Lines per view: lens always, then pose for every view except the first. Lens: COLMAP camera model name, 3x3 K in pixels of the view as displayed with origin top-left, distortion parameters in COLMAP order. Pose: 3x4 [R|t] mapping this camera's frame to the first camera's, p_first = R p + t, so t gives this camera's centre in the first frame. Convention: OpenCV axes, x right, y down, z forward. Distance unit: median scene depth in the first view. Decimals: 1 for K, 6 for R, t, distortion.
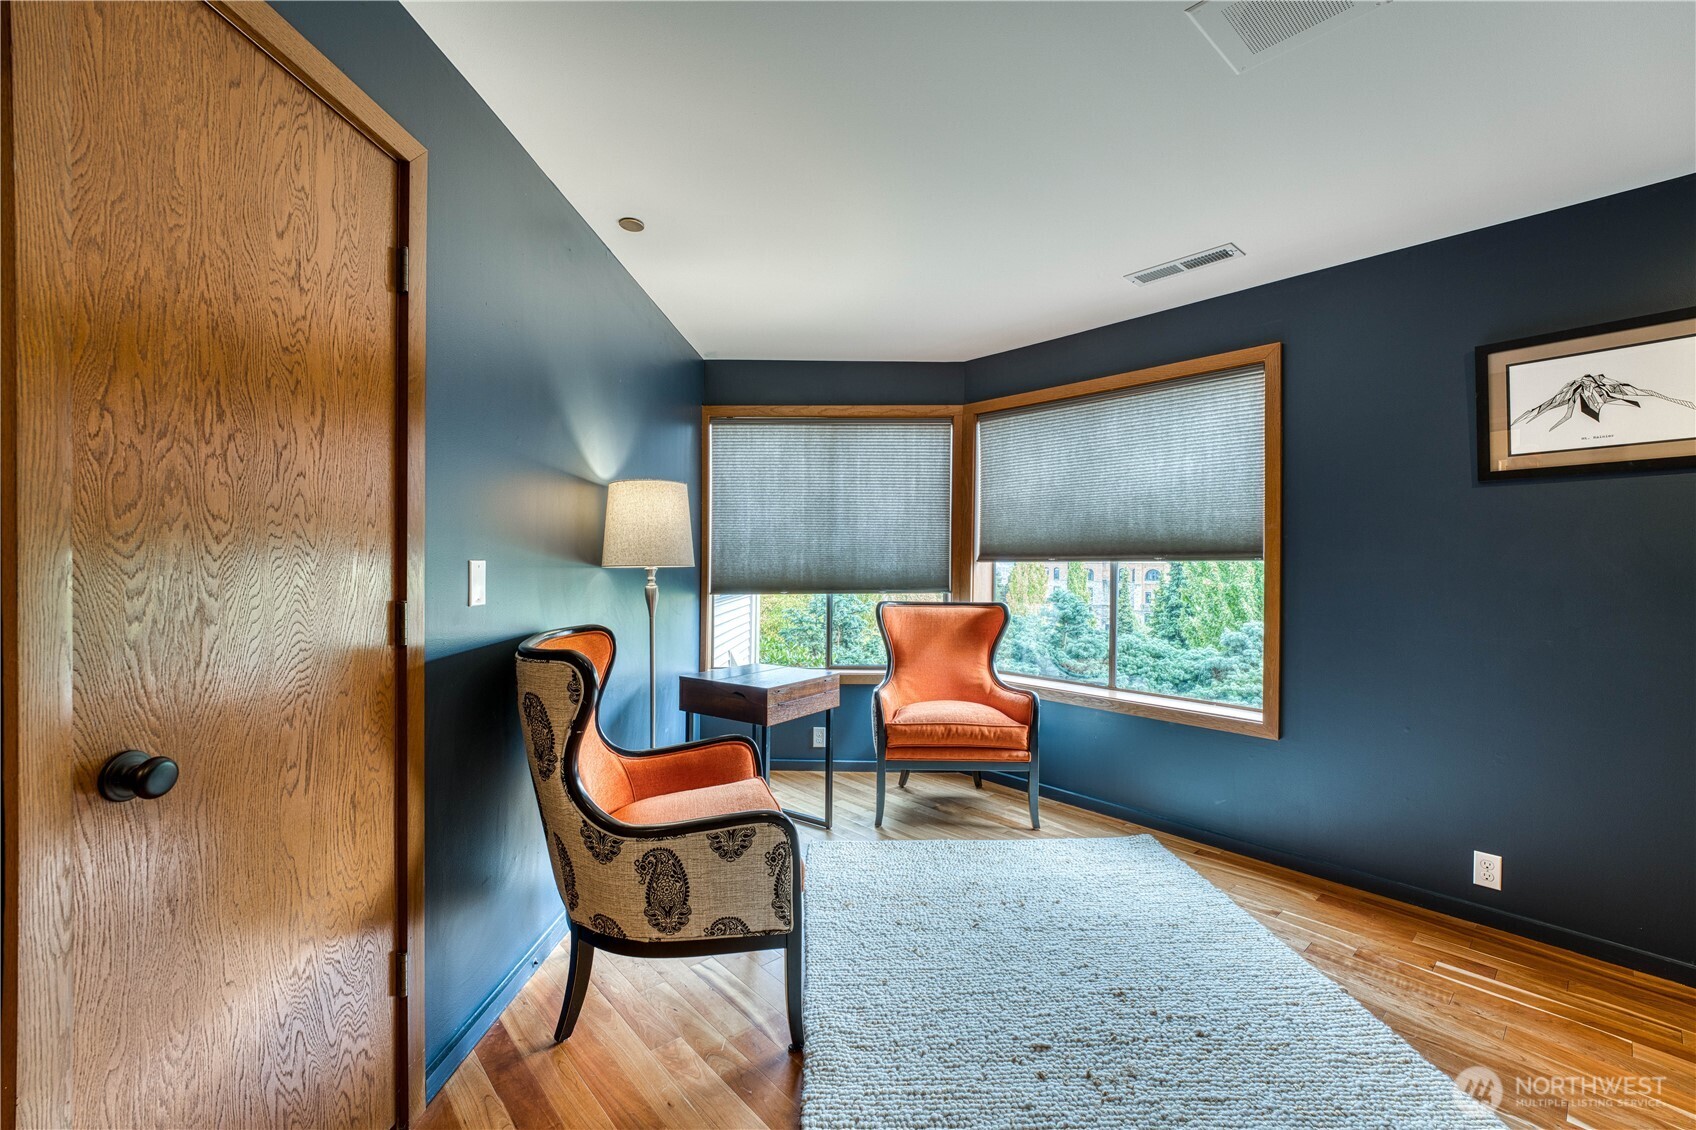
lens RADIAL K [[703.9, 0, 844.4], [0, 703.9, 565.3], [0, 0, 1]] dist [-0.007529, 0.002325]
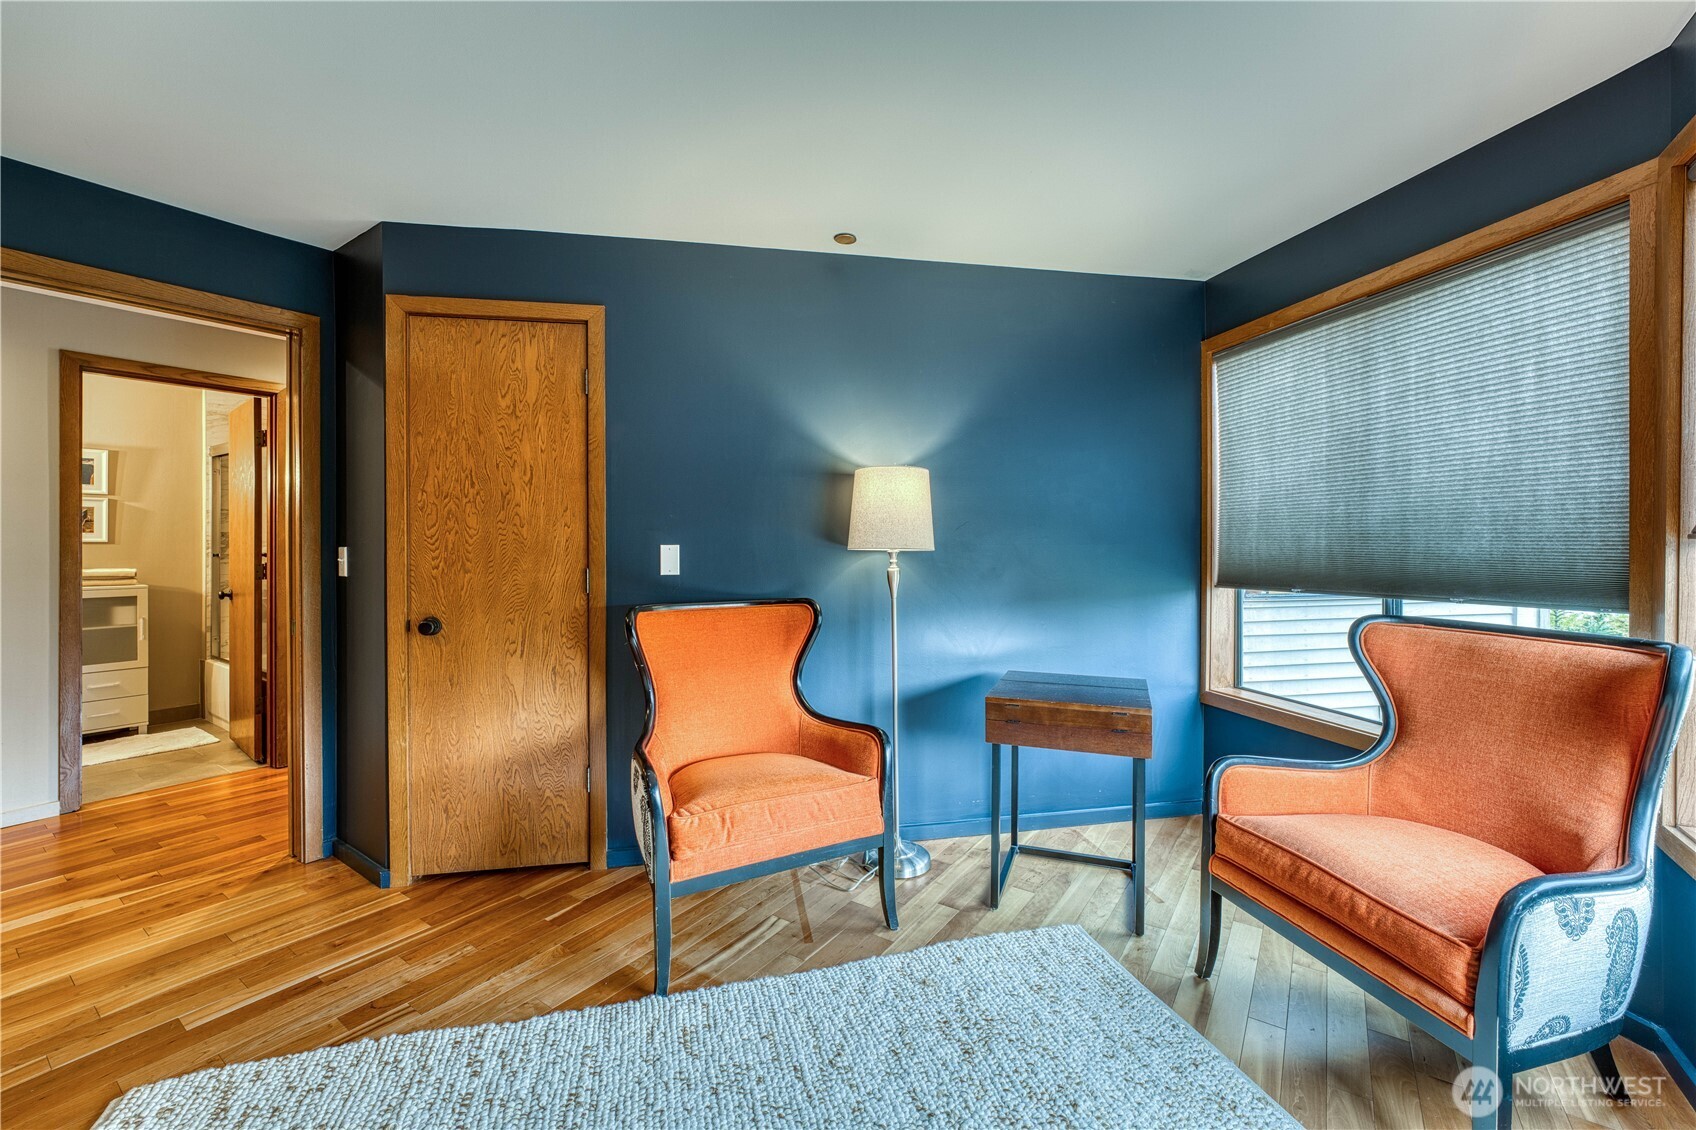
lens RADIAL K [[703.9, 0, 863.8], [0, 703.9, 543.6], [0, 0, 1]] dist [-0.007529, 0.002325]
pose [[0.234283, -0.006859, -0.972144, 0.490799], [-0.000239, 0.999975, -0.007113, 0.000538], [0.972168, 0.001899, 0.234276, 0.490163]]
